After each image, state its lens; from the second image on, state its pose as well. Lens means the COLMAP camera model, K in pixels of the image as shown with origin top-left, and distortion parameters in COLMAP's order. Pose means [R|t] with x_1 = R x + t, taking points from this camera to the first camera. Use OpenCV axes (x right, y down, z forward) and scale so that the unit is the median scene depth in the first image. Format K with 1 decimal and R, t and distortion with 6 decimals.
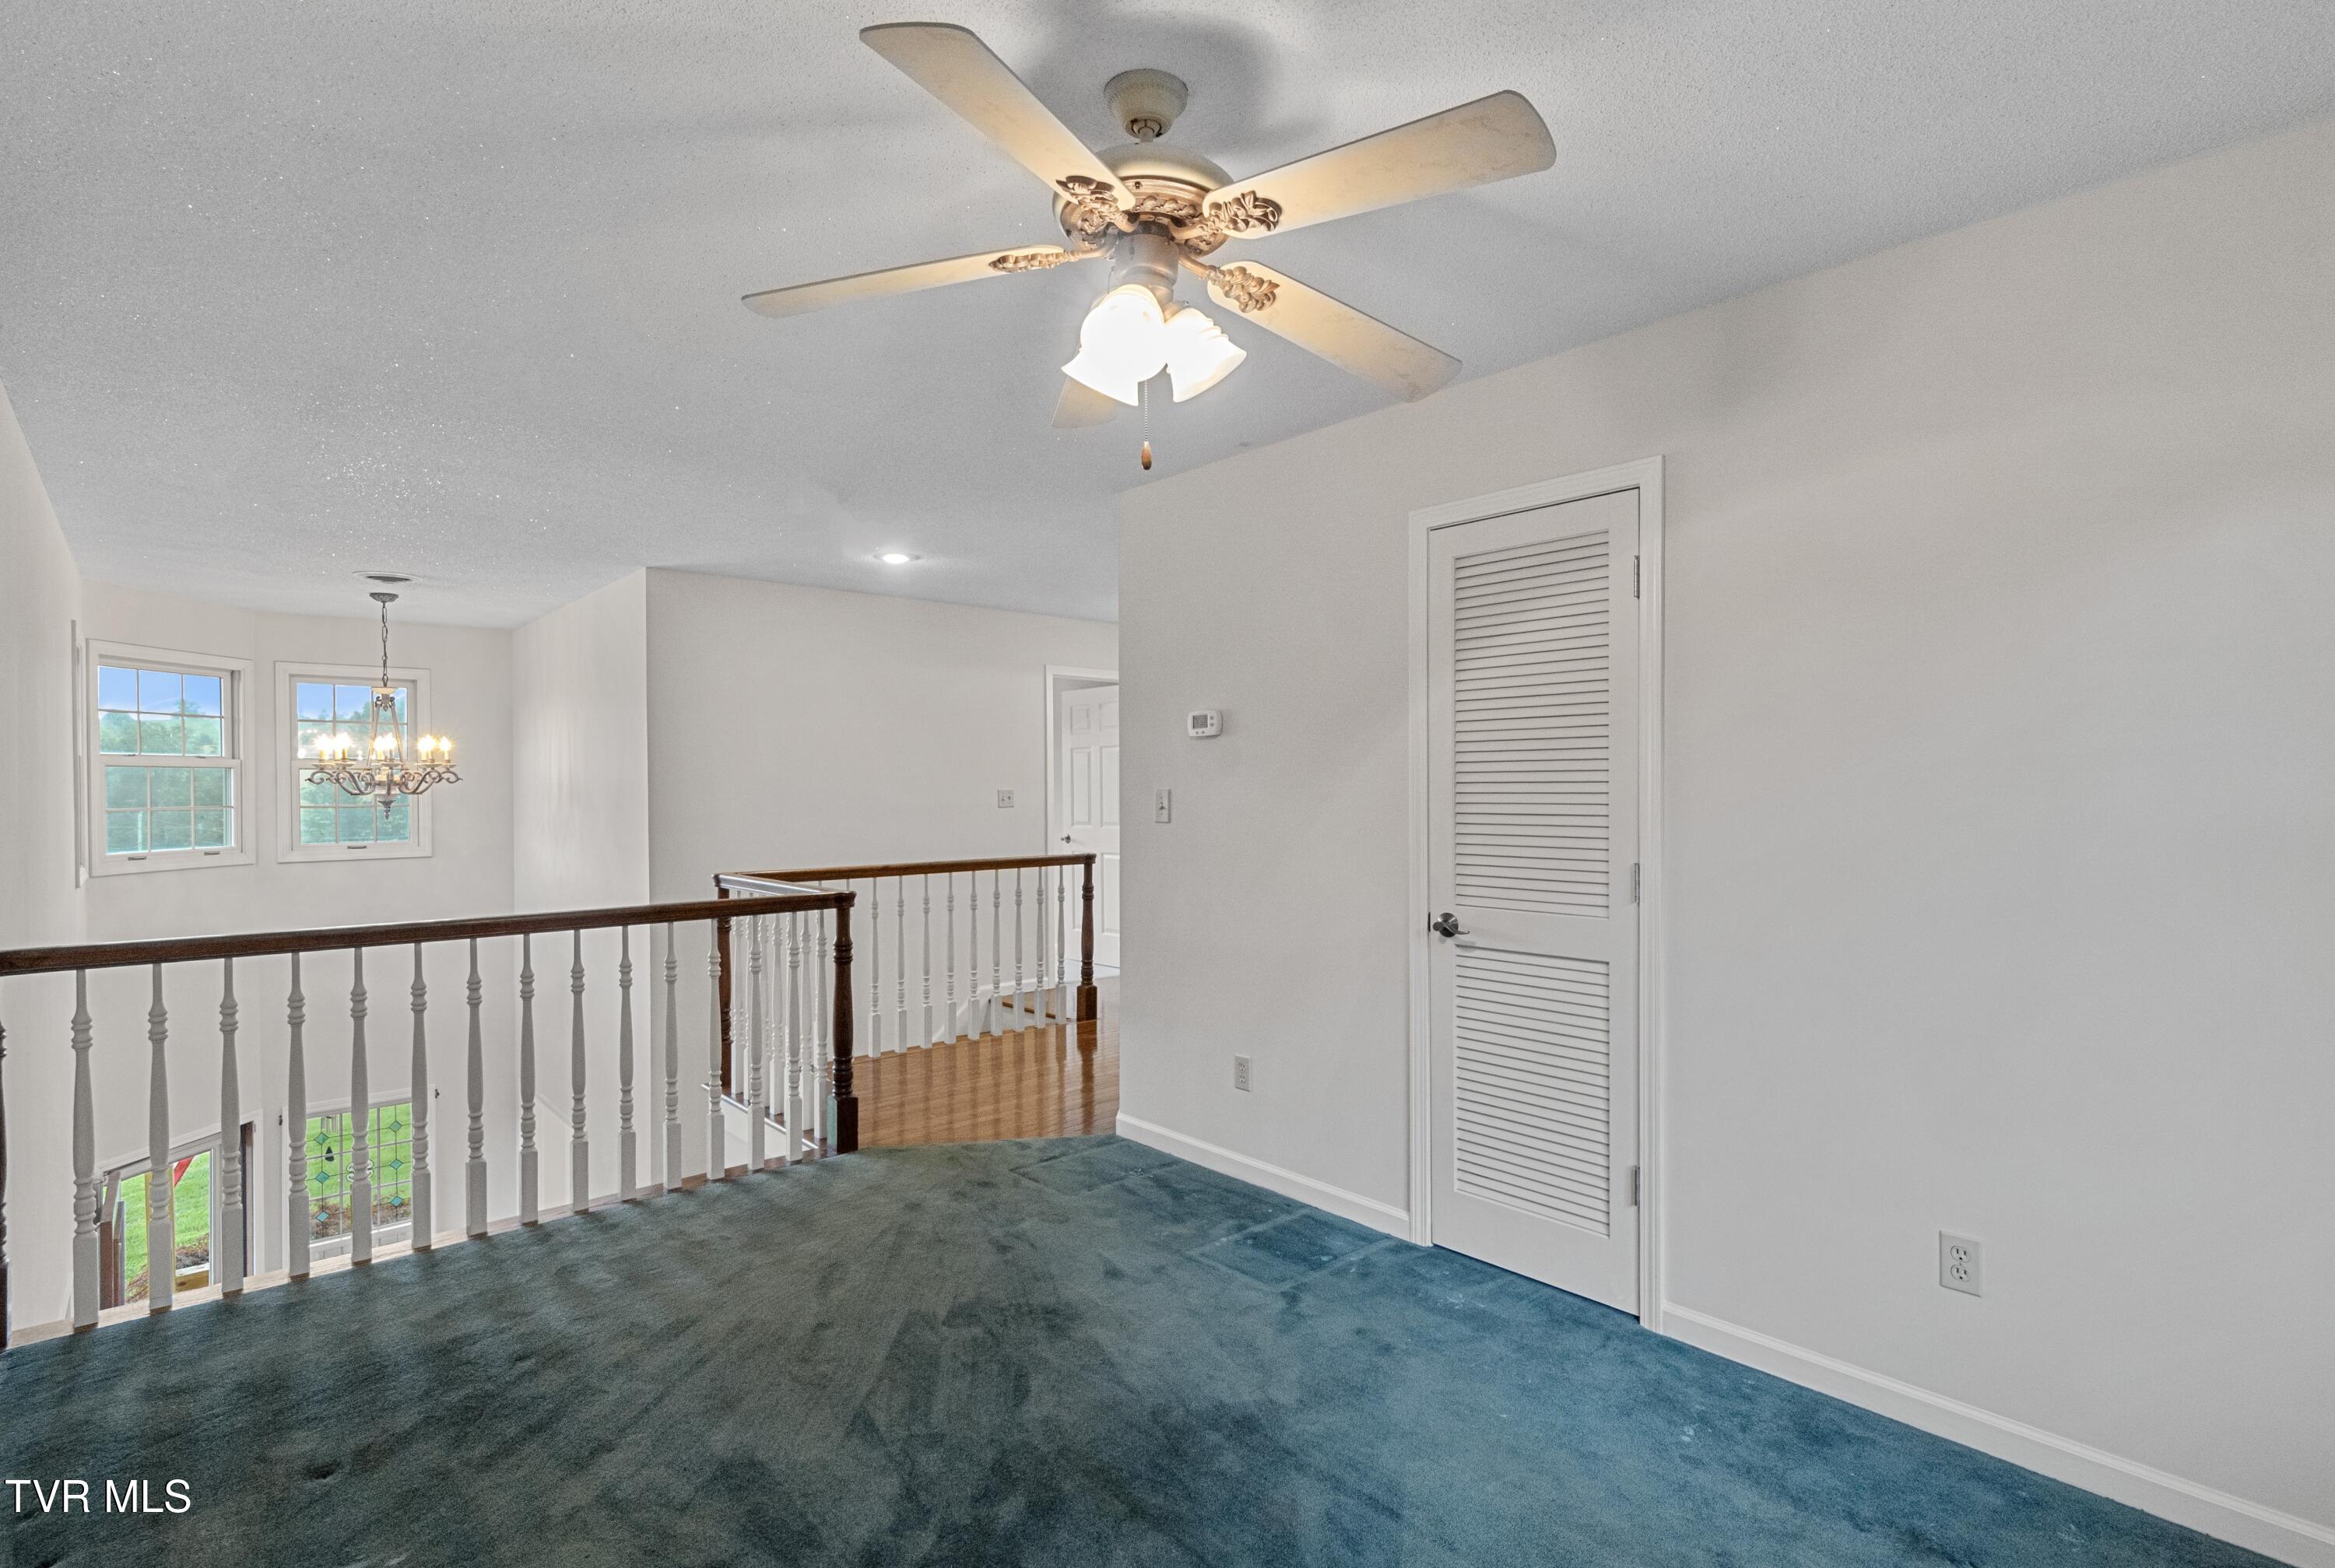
lens RADIAL K [[1062.6, 0, 1162.7], [0, 1062.6, 784.9], [0, 0, 1]] dist [-0.001464, 0.000013]
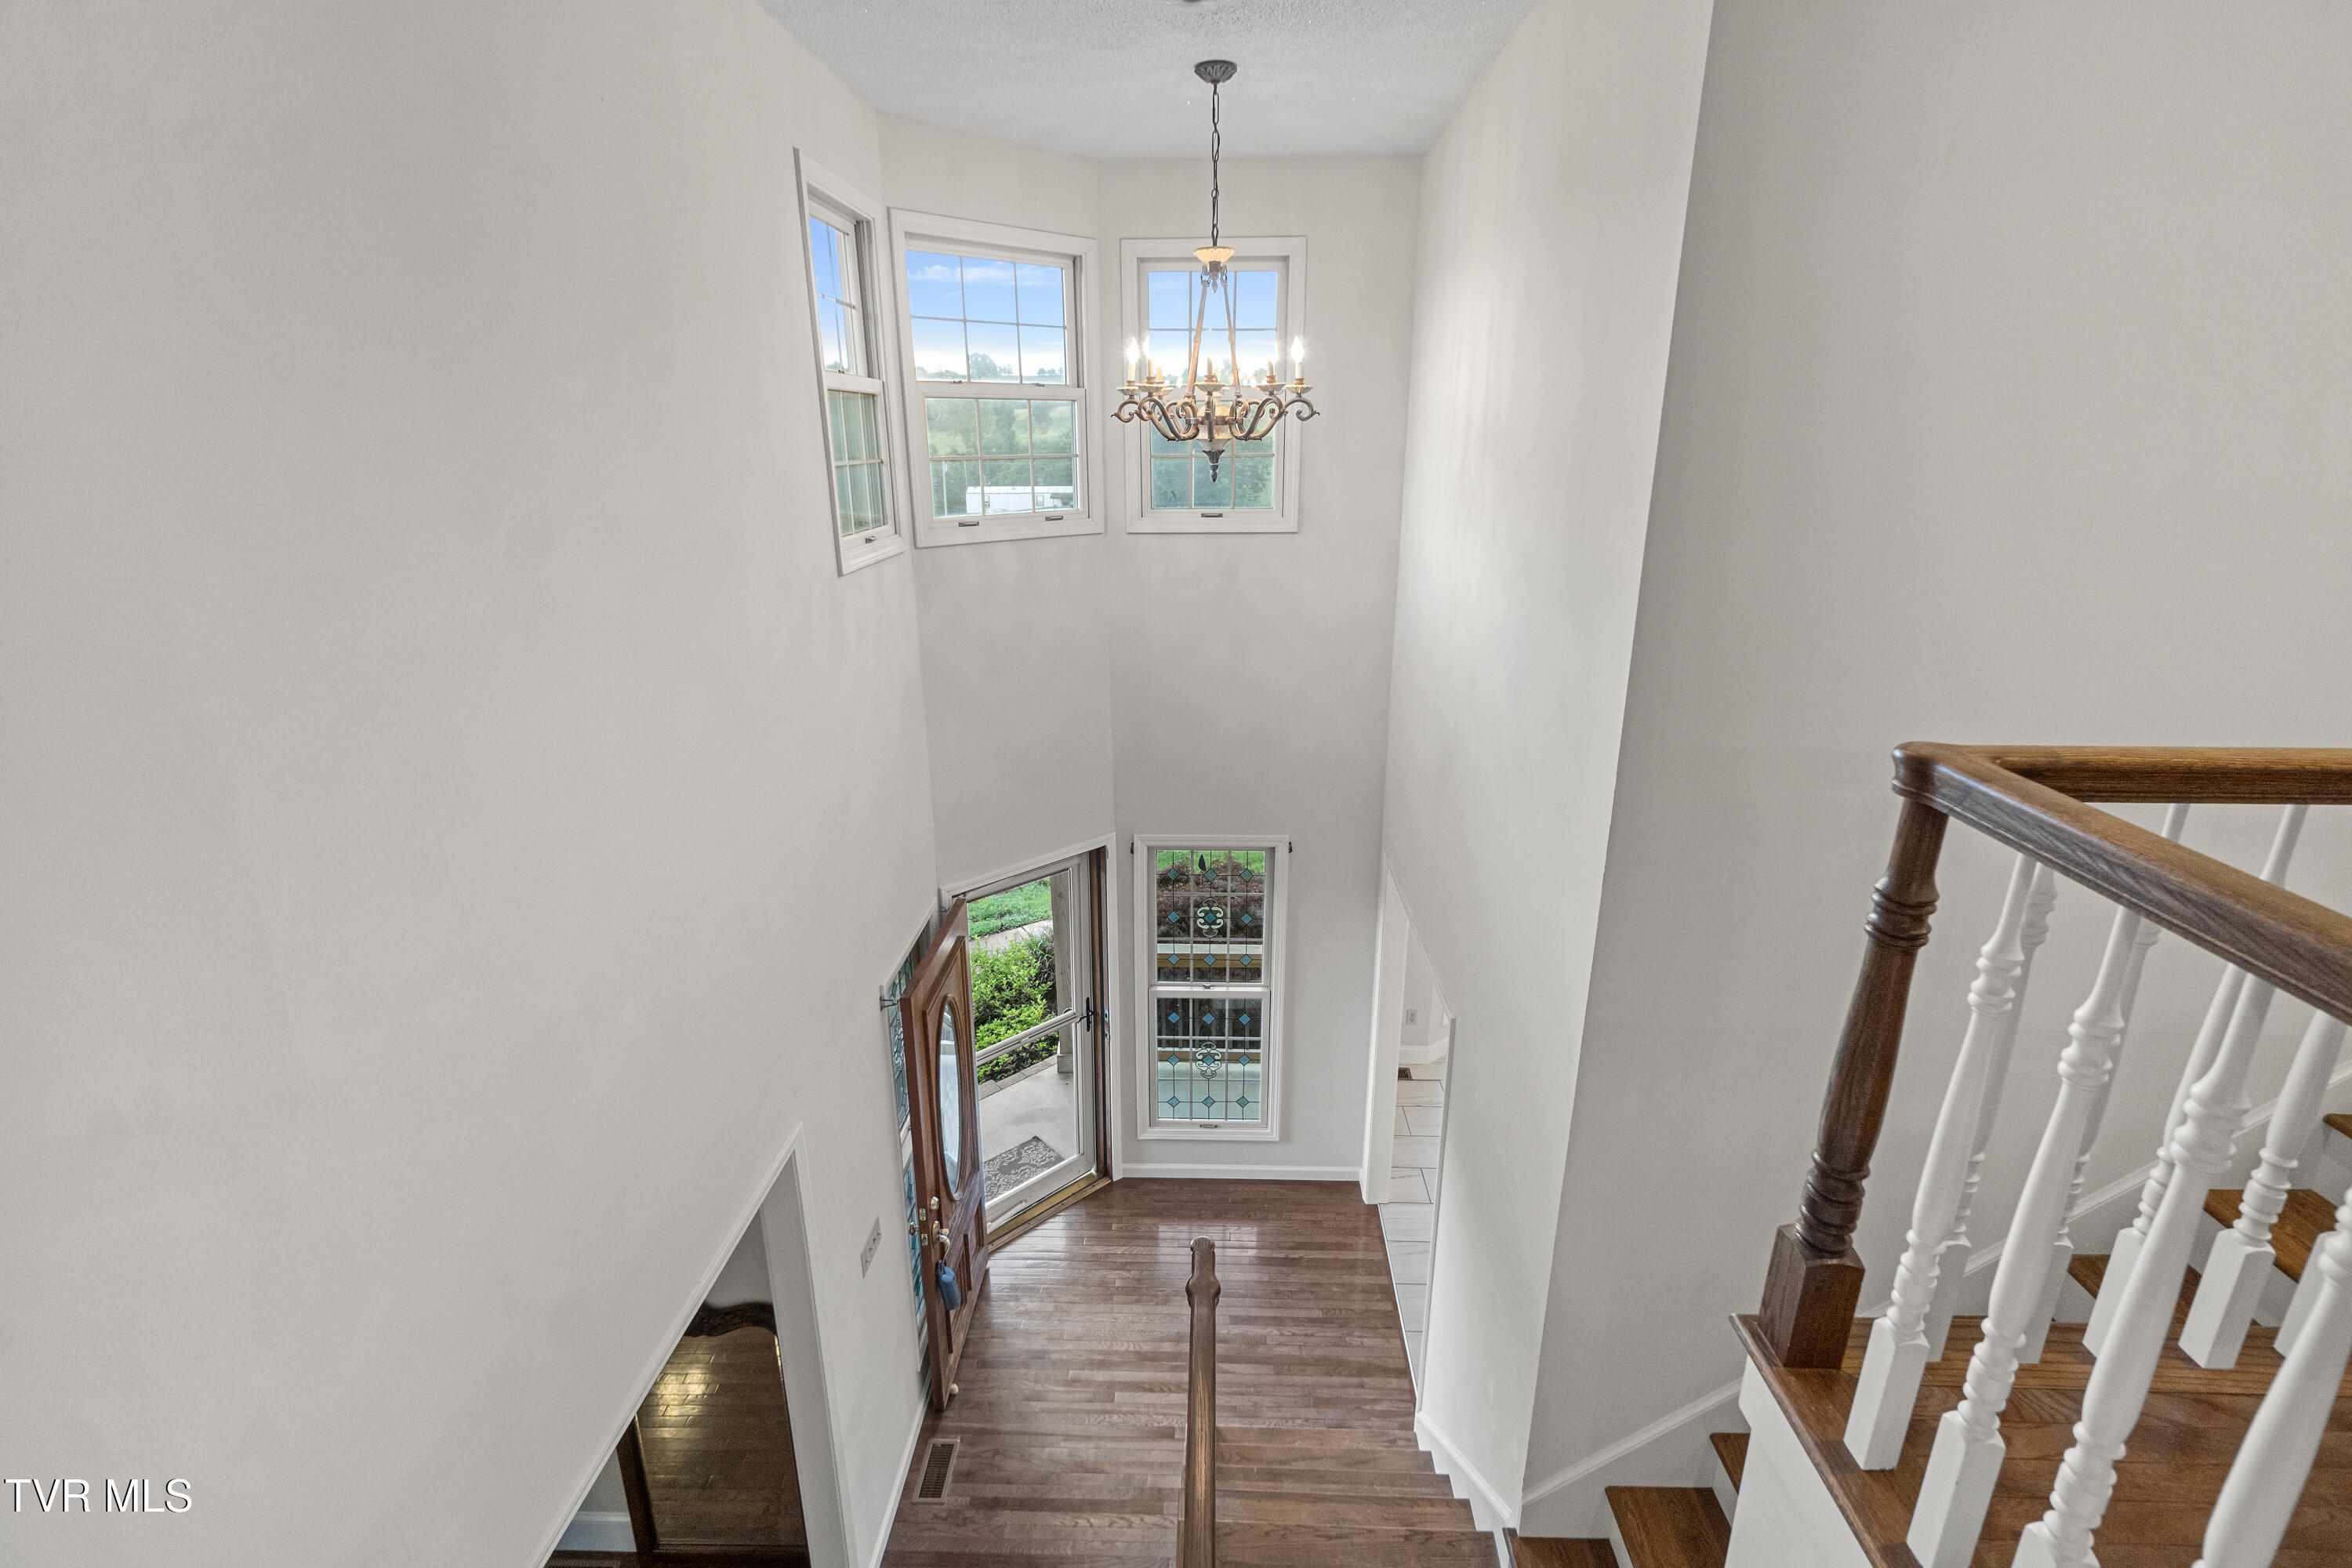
lens RADIAL K [[1047.9, 0, 1168.4], [0, 1047.9, 782.4], [0, 0, 1]] dist [0.000599, -0.000106]
pose [[0.696607, 0.230031, -0.679577, -0.276671], [-0.000551, 0.947379, 0.320114, 0.002463], [0.717453, -0.222619, 0.660077, 0.513576]]
